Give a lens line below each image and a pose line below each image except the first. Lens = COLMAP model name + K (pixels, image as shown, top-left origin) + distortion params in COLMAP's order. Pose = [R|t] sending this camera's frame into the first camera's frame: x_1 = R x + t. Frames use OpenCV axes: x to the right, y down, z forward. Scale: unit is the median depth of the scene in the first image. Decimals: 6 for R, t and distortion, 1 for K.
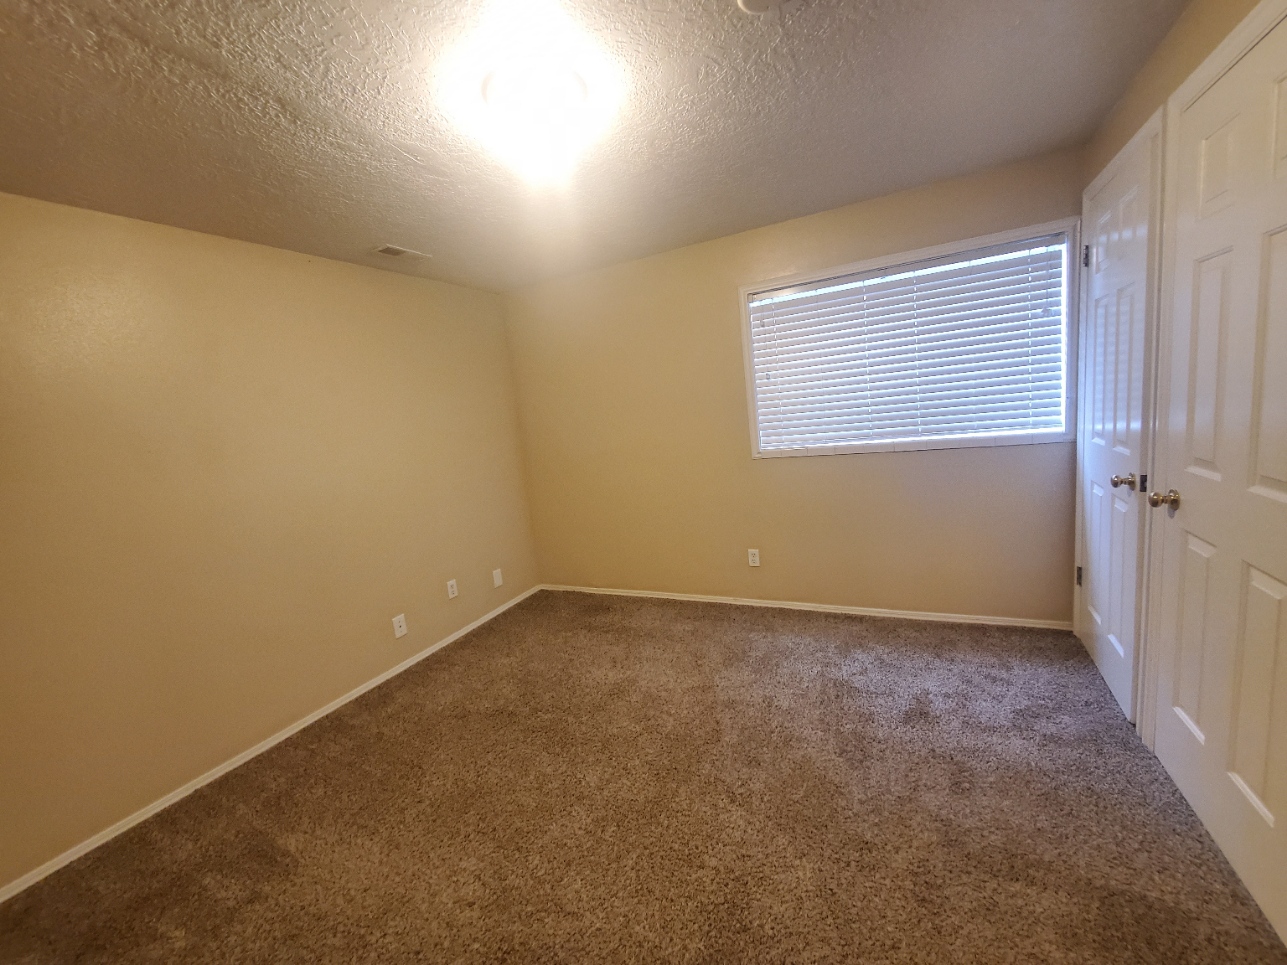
lens RADIAL K [[515.1, 0, 652.7], [0, 515.1, 482.3], [0, 0, 1]] dist [-0.007851, -0.001692]
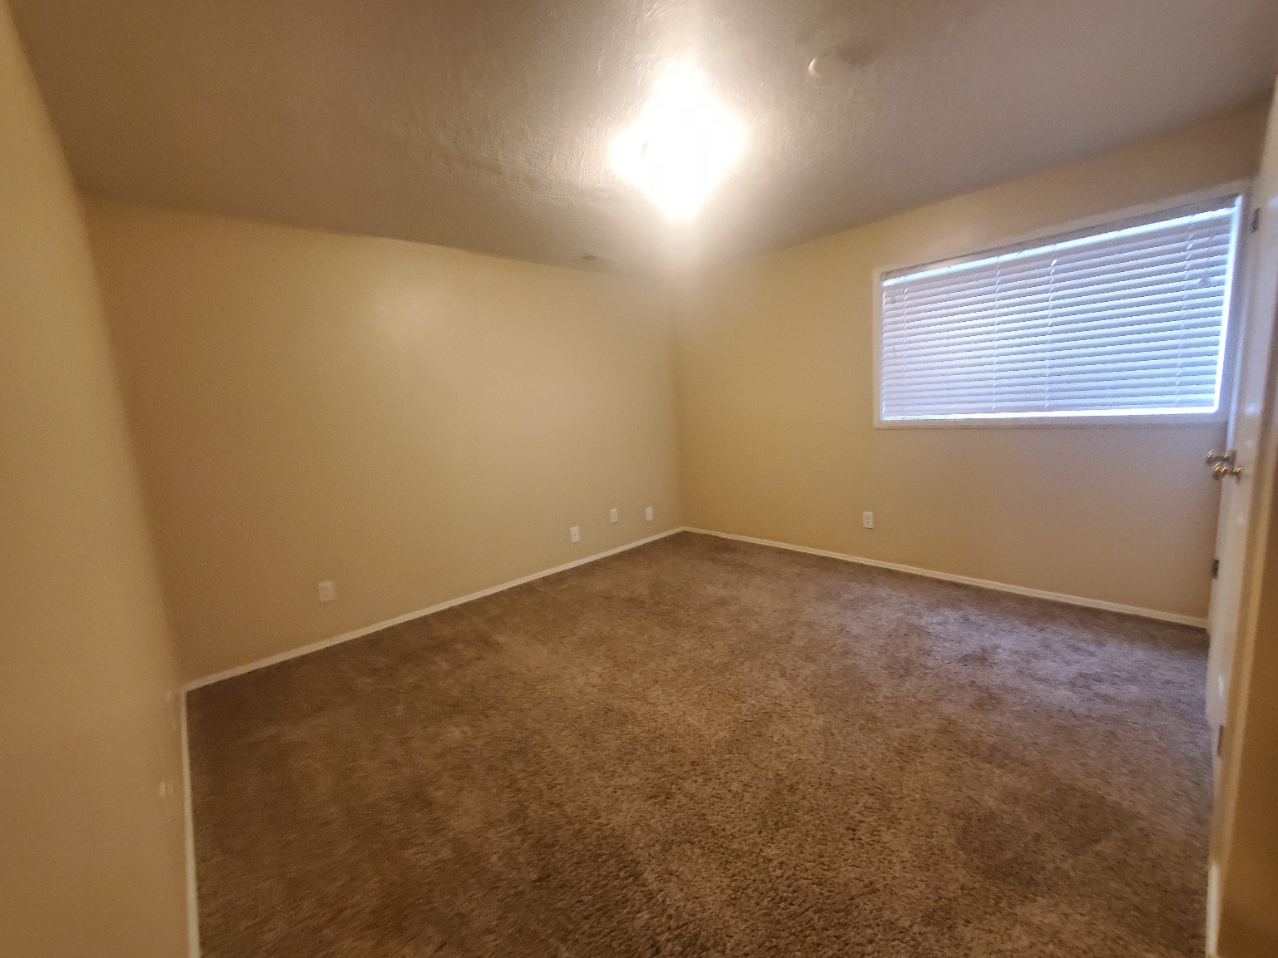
lens RADIAL K [[511.5, 0, 631.0], [0, 511.5, 487.4], [0, 0, 1]] dist [-0.007851, -0.001692]
pose [[0.922810, 0.103931, -0.370971, 0.177043], [-0.083626, 0.994003, 0.070456, 0.062428], [0.376069, -0.033995, 0.925968, -0.258097]]
